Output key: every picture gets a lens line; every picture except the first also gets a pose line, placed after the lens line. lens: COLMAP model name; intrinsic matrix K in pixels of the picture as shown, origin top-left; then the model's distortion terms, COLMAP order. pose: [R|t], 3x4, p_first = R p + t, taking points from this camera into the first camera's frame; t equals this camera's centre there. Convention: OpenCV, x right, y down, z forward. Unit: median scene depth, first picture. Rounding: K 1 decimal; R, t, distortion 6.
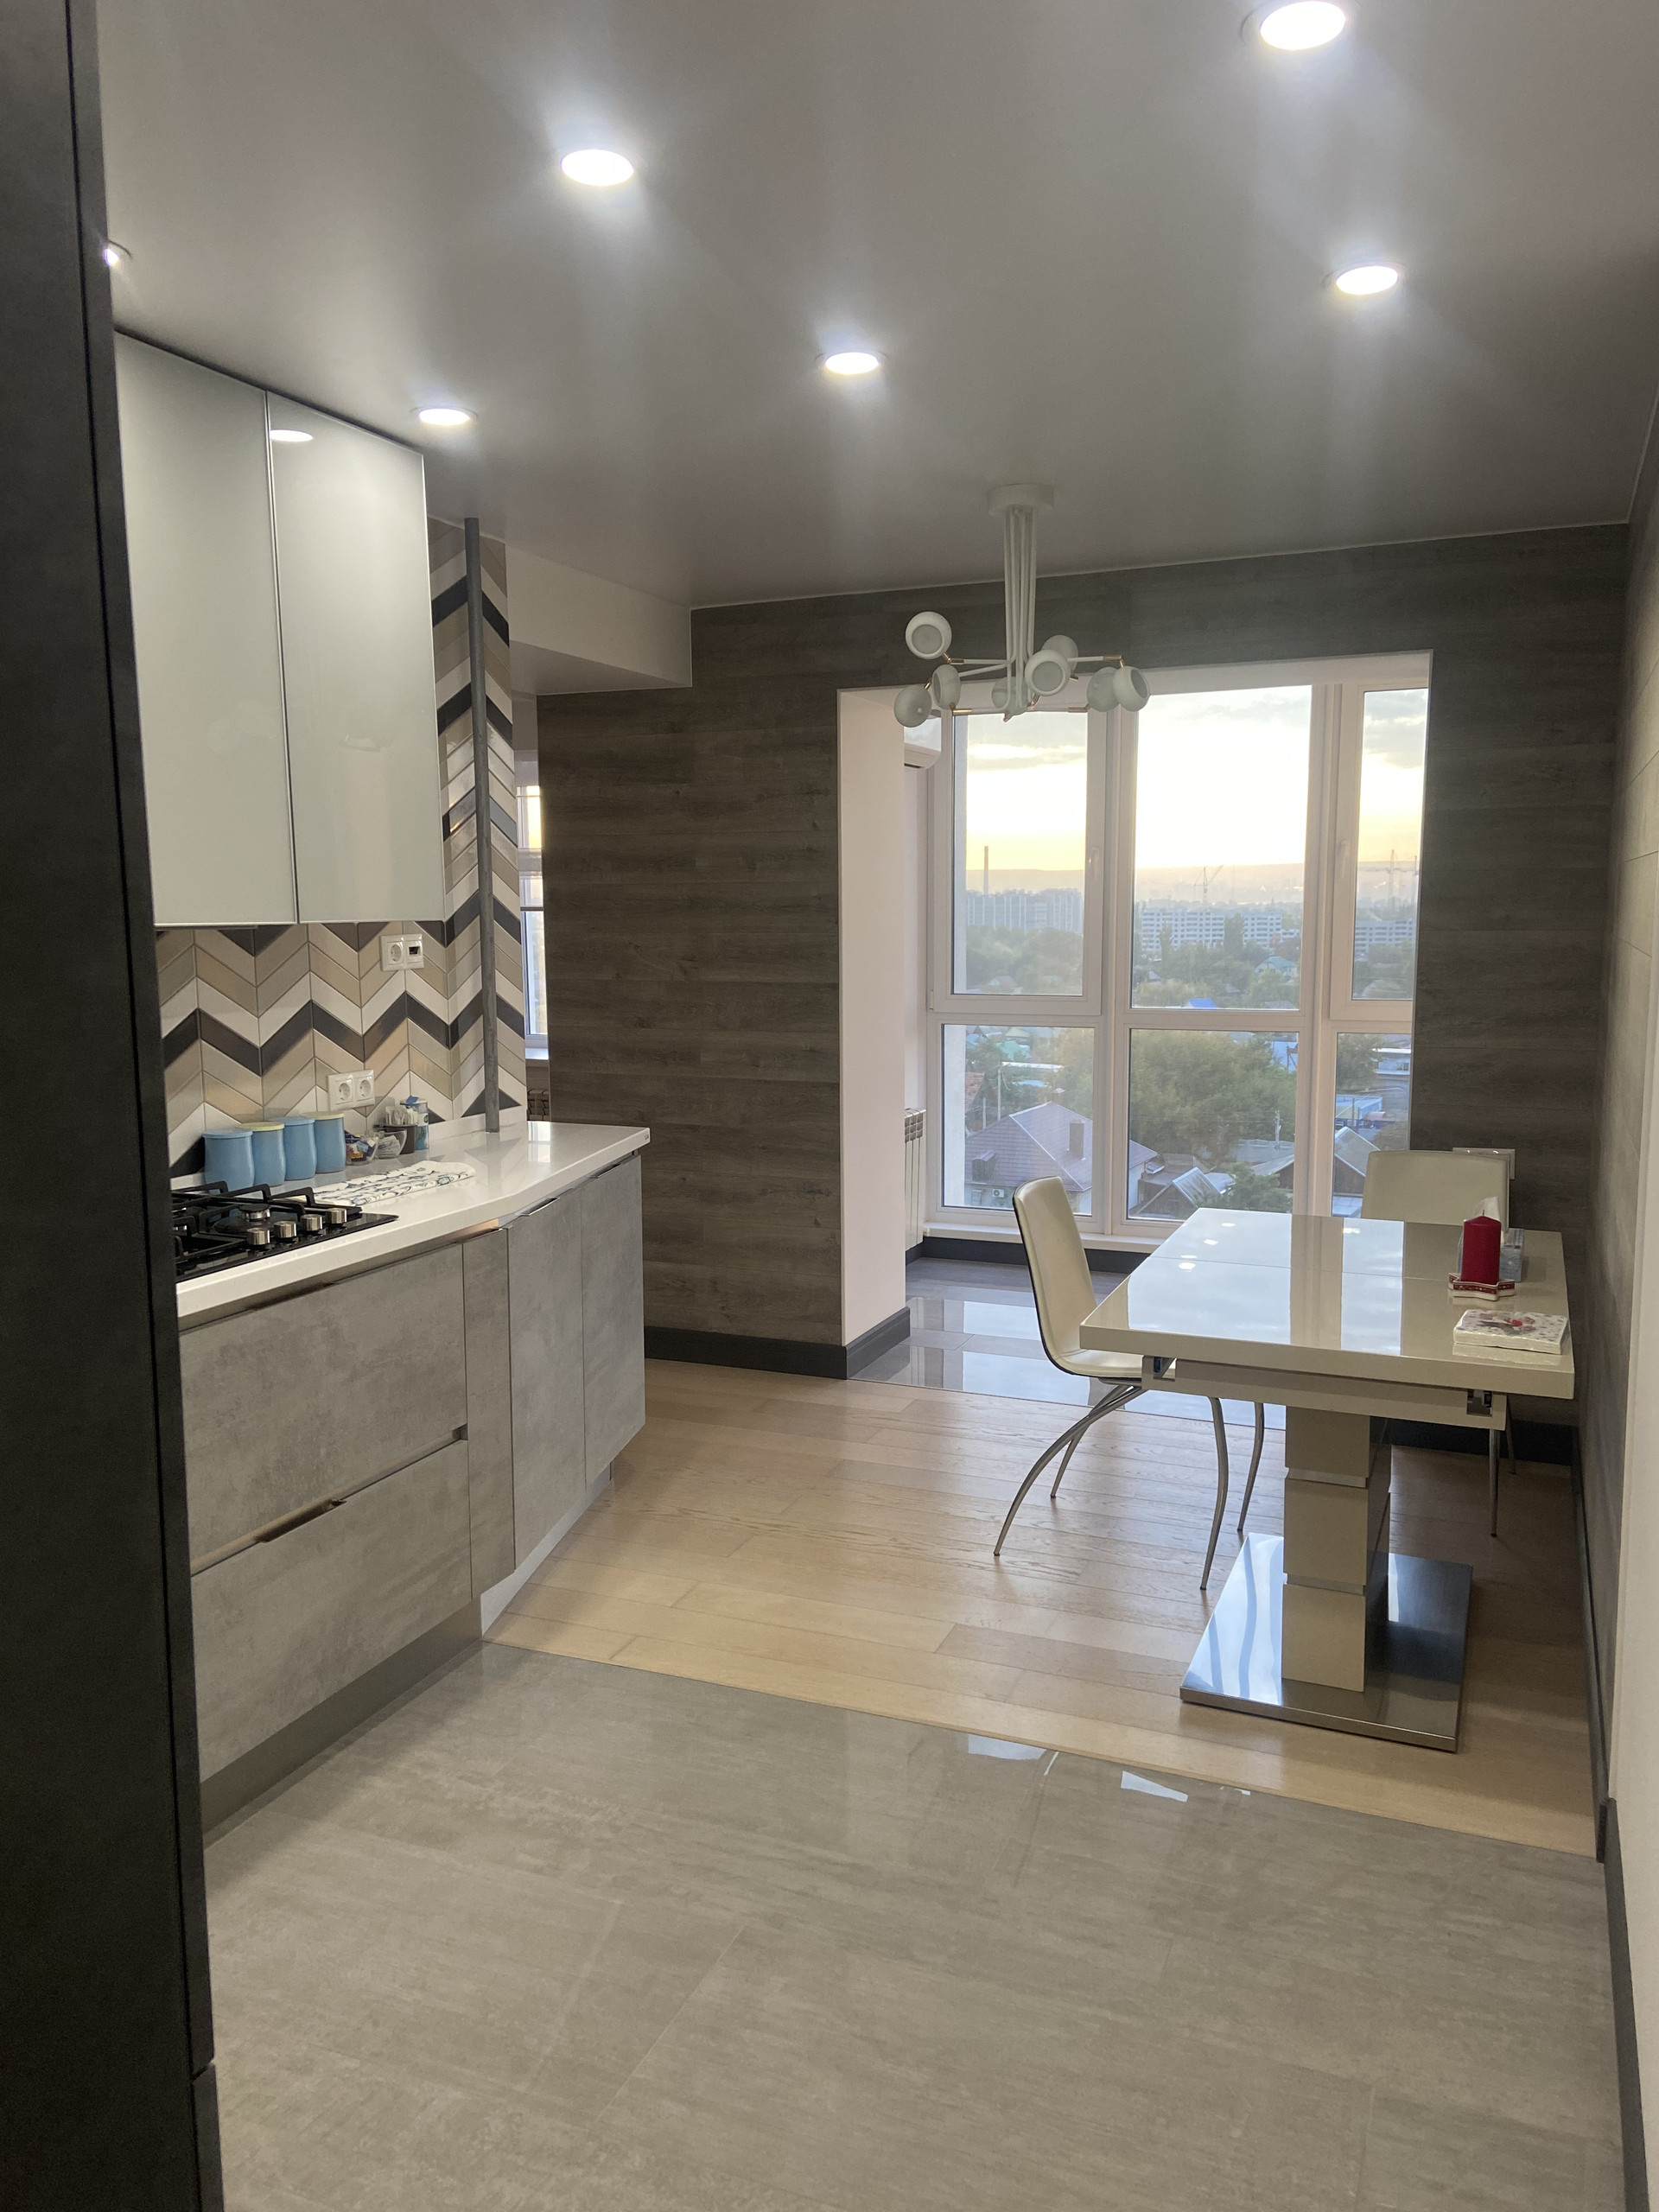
lens RADIAL K [[1650.4, 0, 829.5], [0, 1650.4, 1106.0], [0, 0, 1]] dist [0.101174, -0.094218]
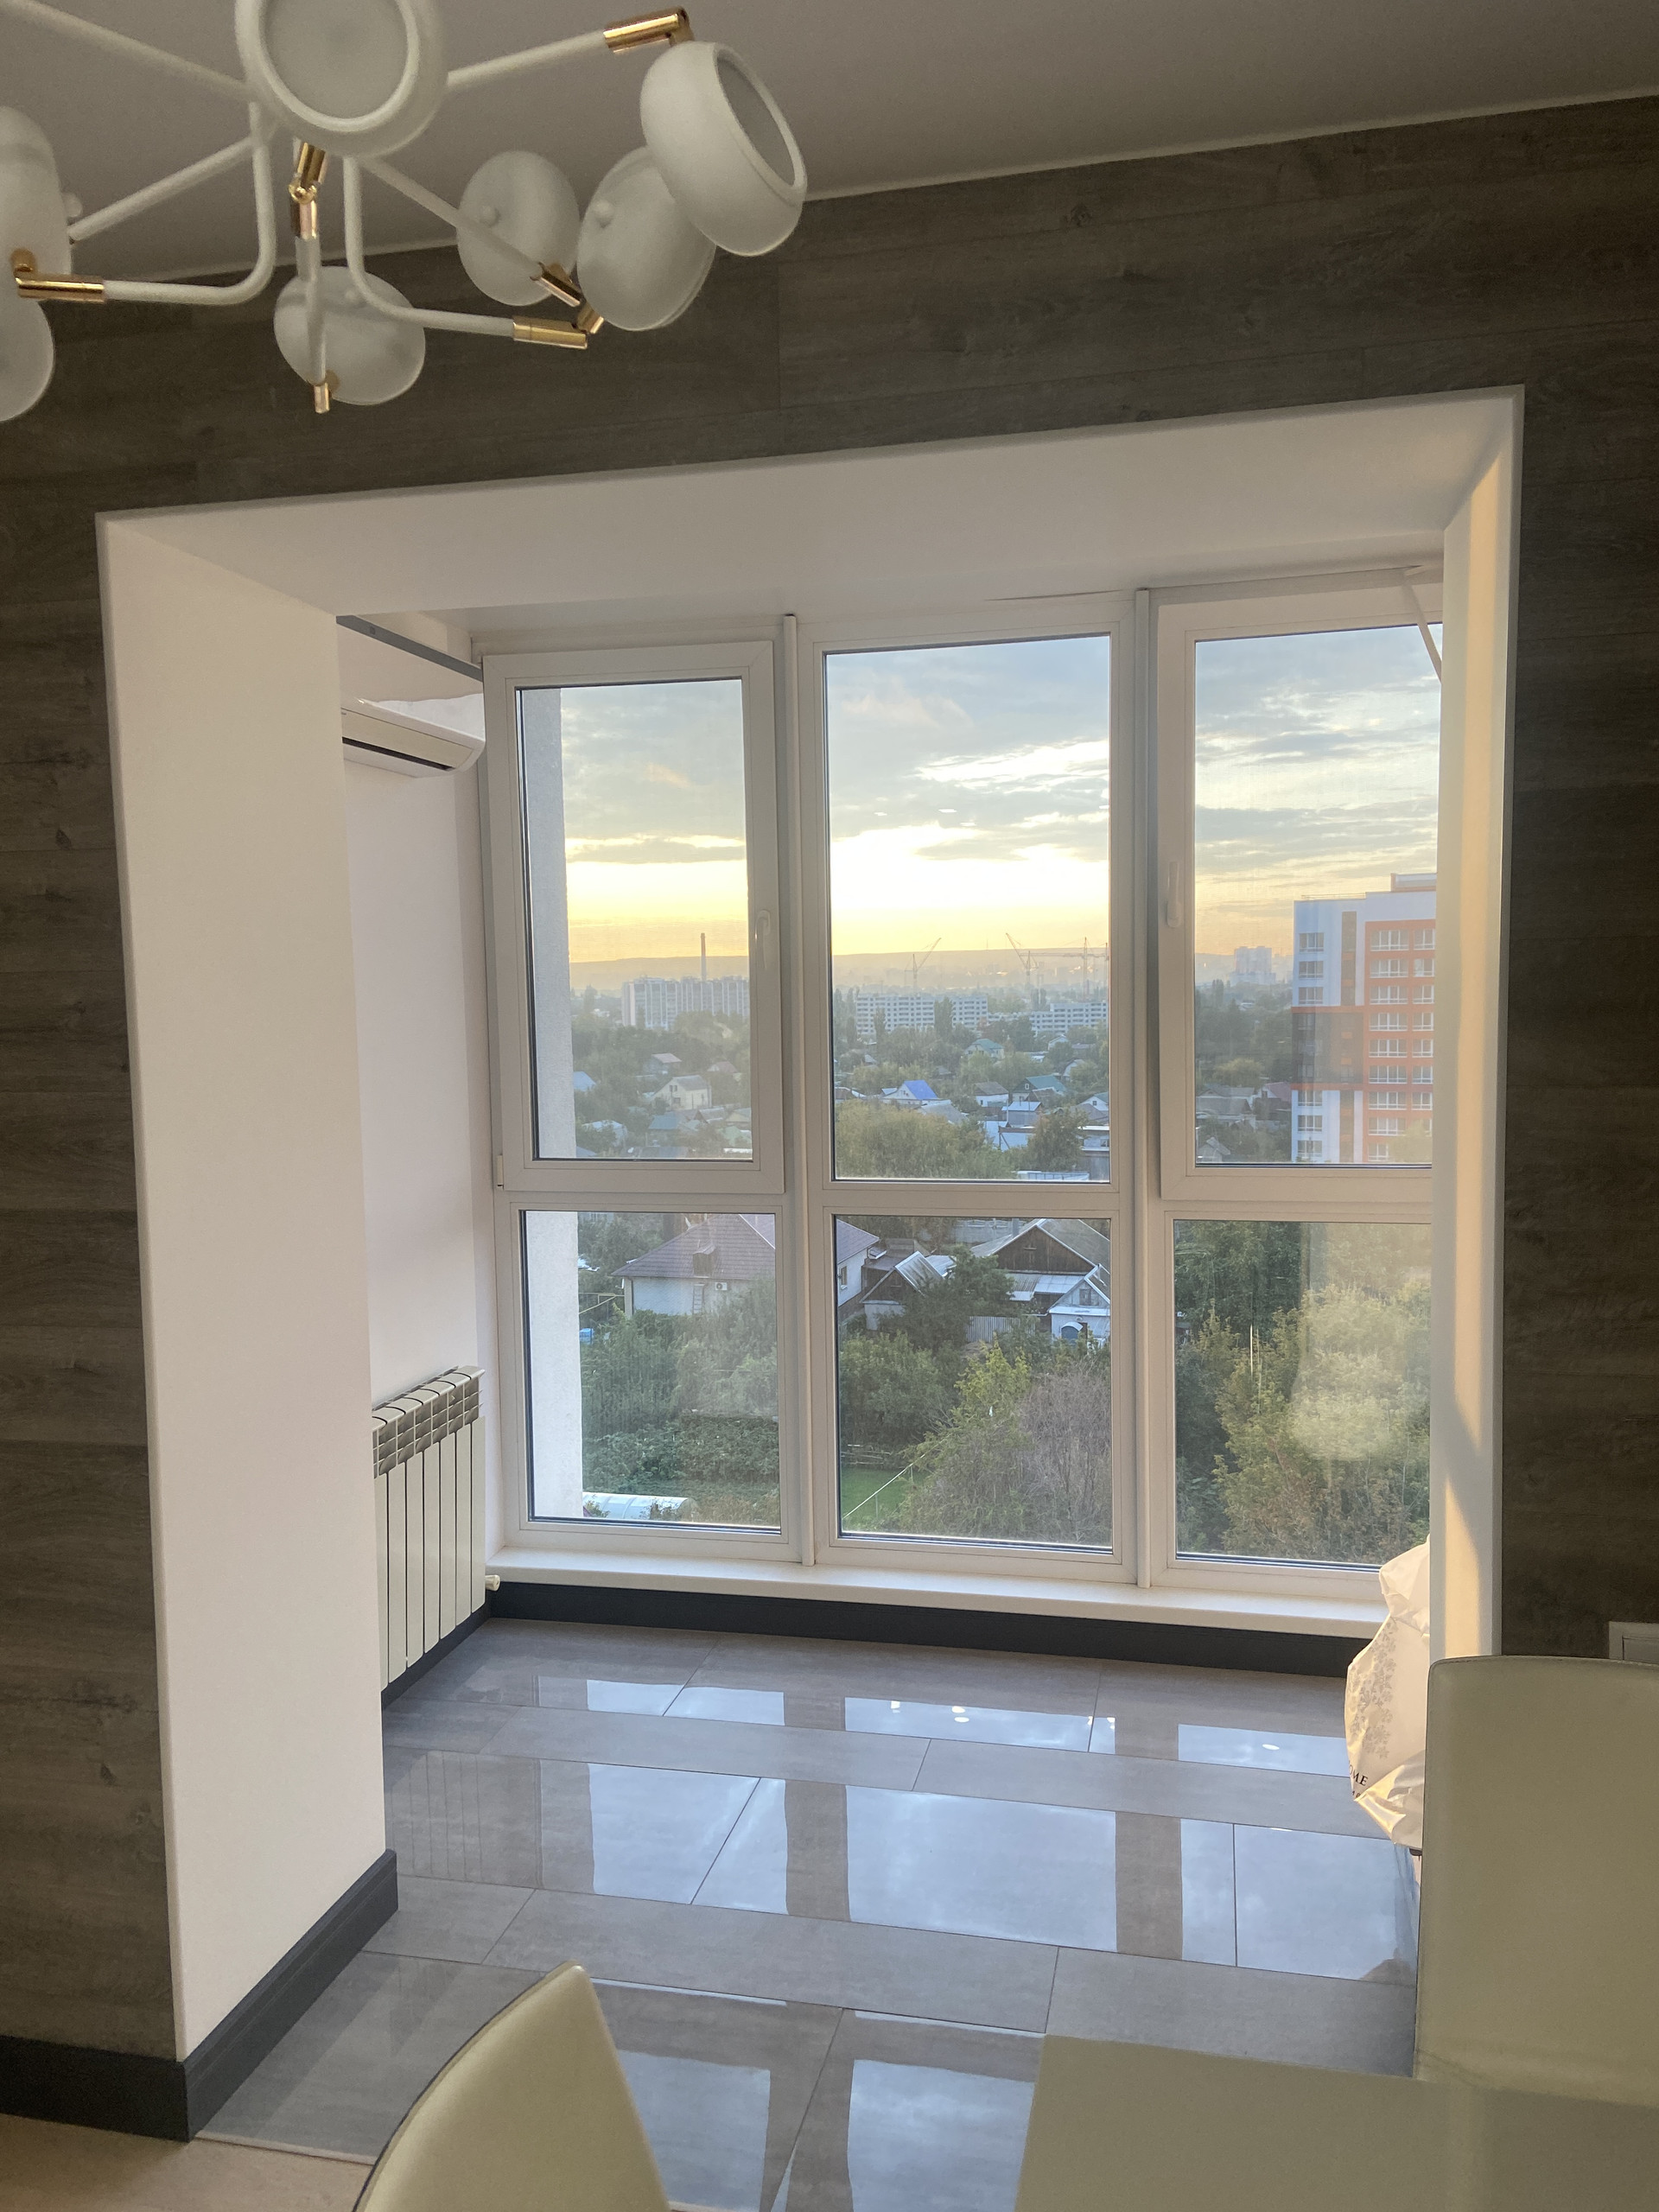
lens RADIAL K [[1648.6, 0, 836.5], [0, 1648.6, 1022.1], [0, 0, 1]] dist [0.104000, -0.112512]
pose [[0.985038, -0.013521, 0.171806, 0.119317], [0.030969, 0.994577, -0.099283, -0.081751], [-0.169532, 0.103118, 0.980115, 0.603324]]
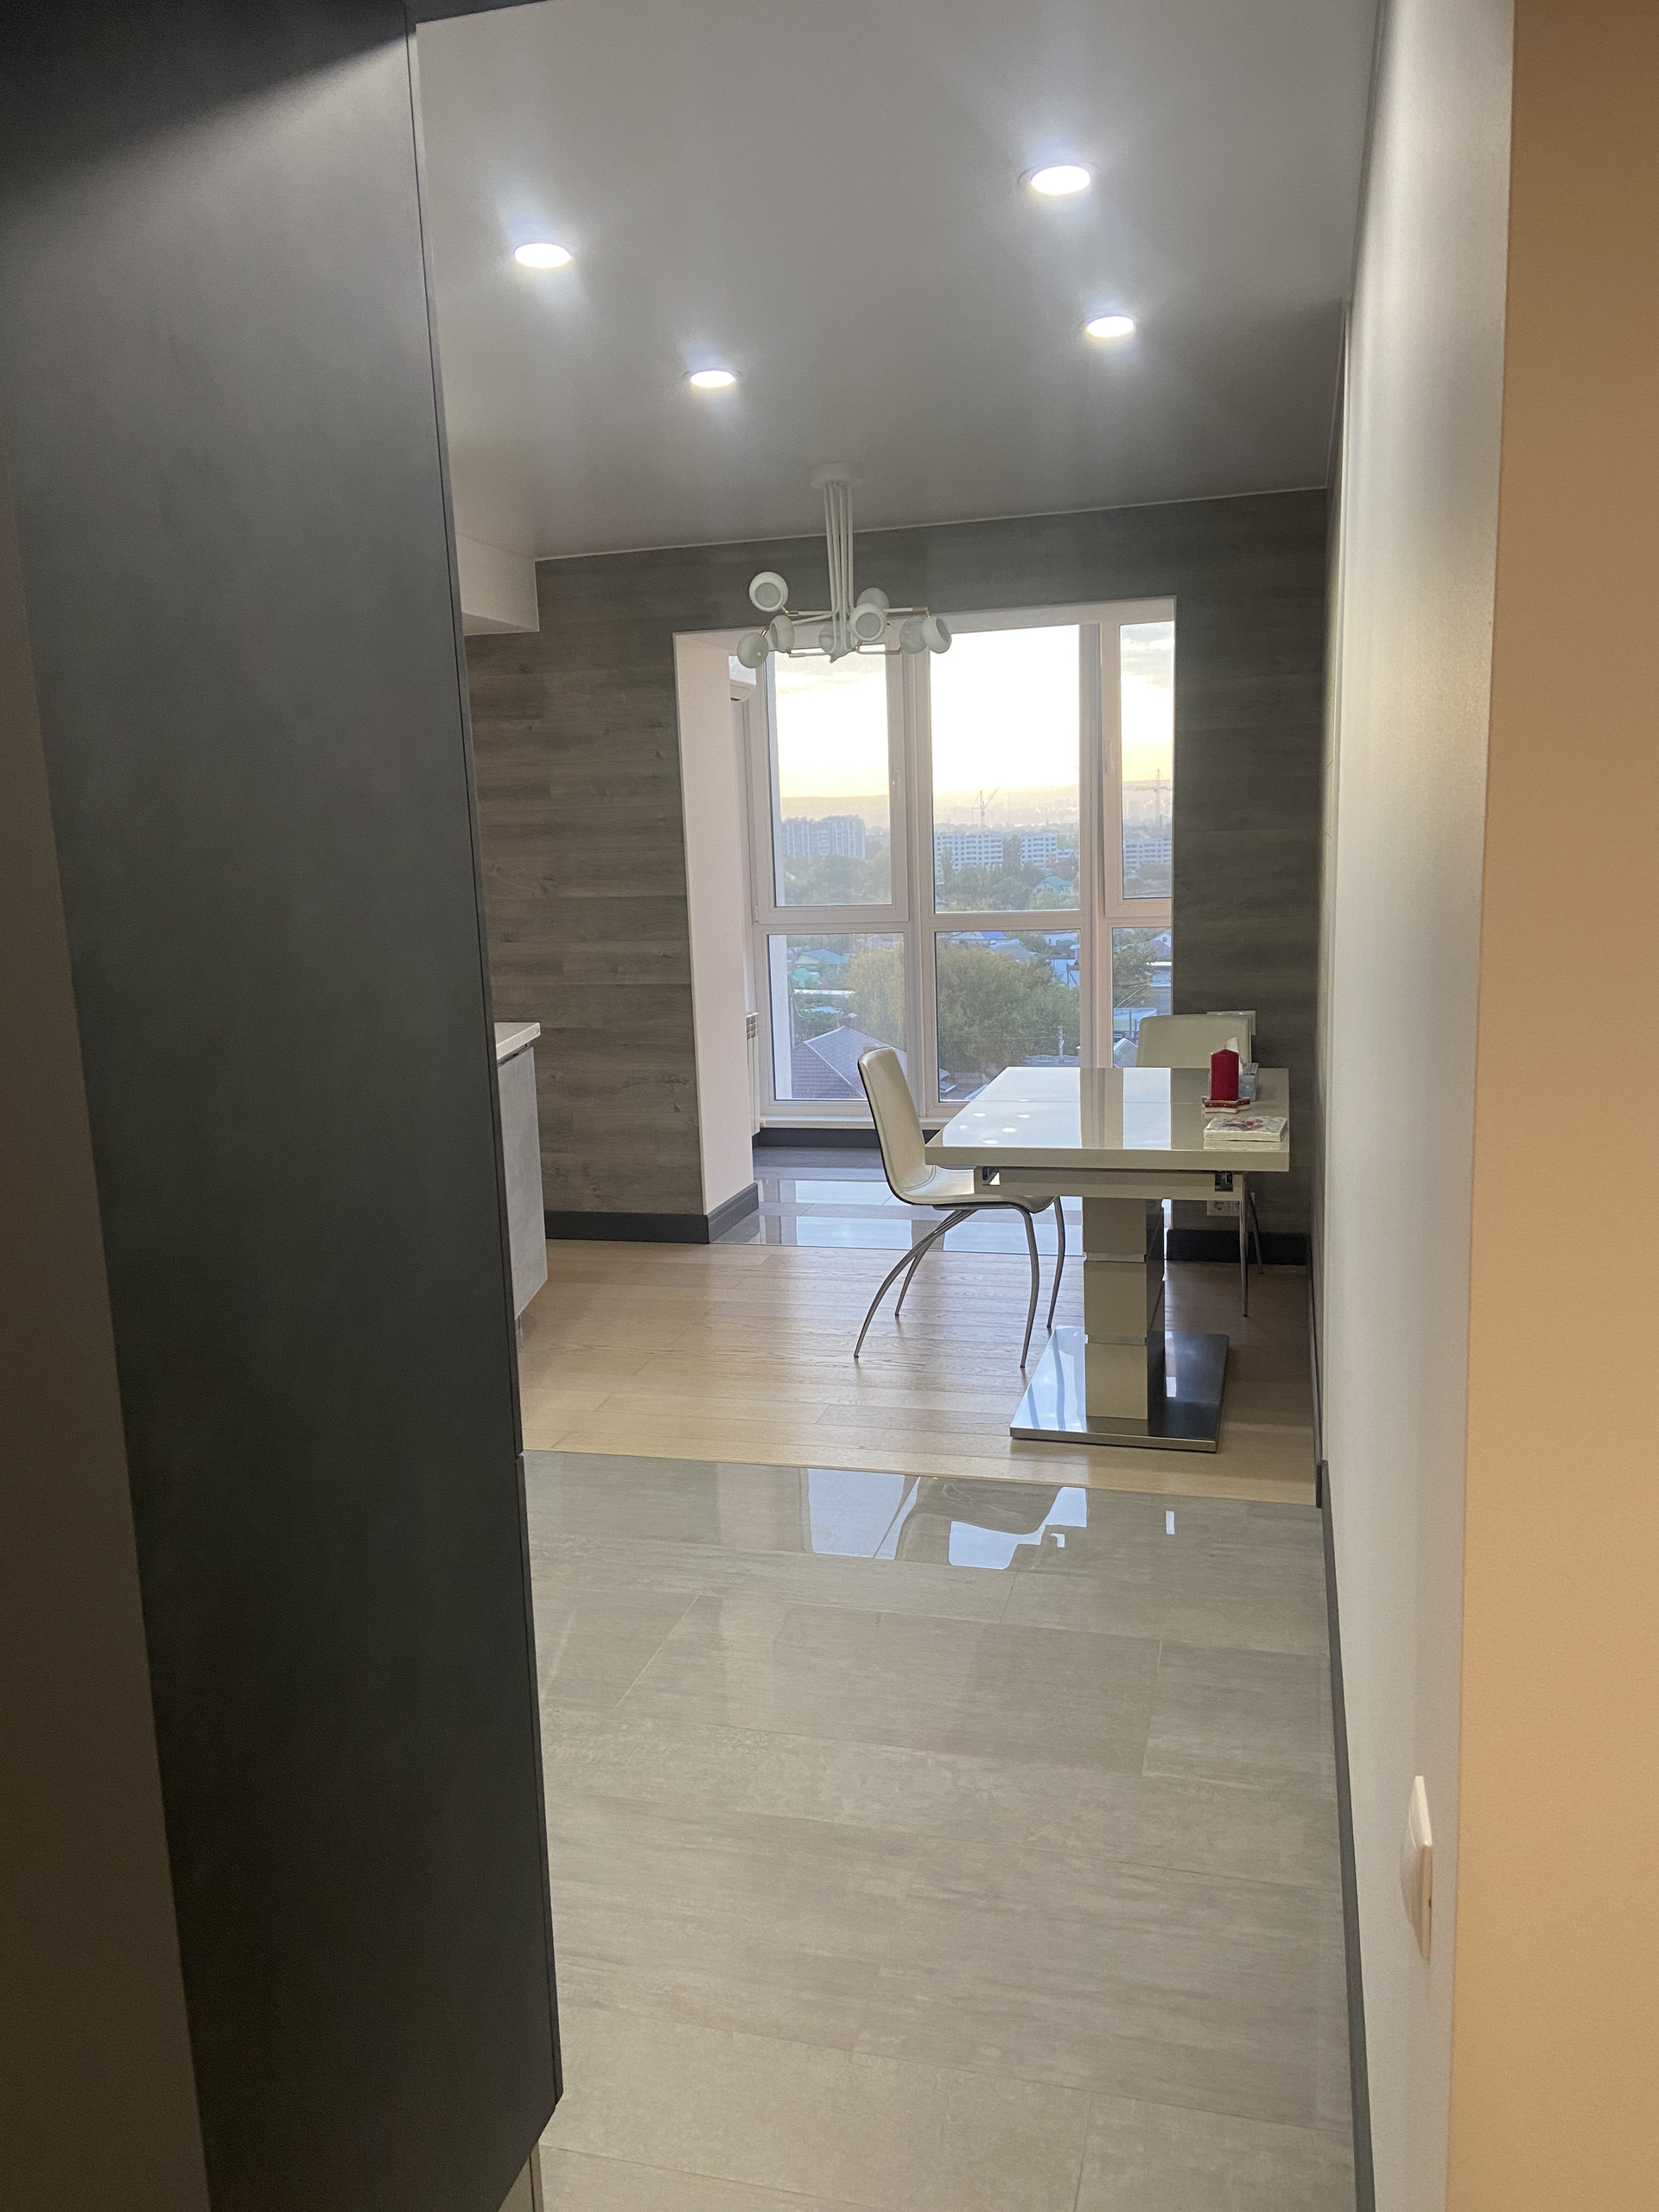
lens RADIAL K [[1650.4, 0, 829.5], [0, 1650.4, 1106.0], [0, 0, 1]] dist [0.101174, -0.094218]
pose [[0.991179, -0.050211, 0.122647, -0.048506], [0.045117, 0.998014, 0.043963, 0.027155], [-0.124611, -0.038041, 0.991476, -0.159273]]
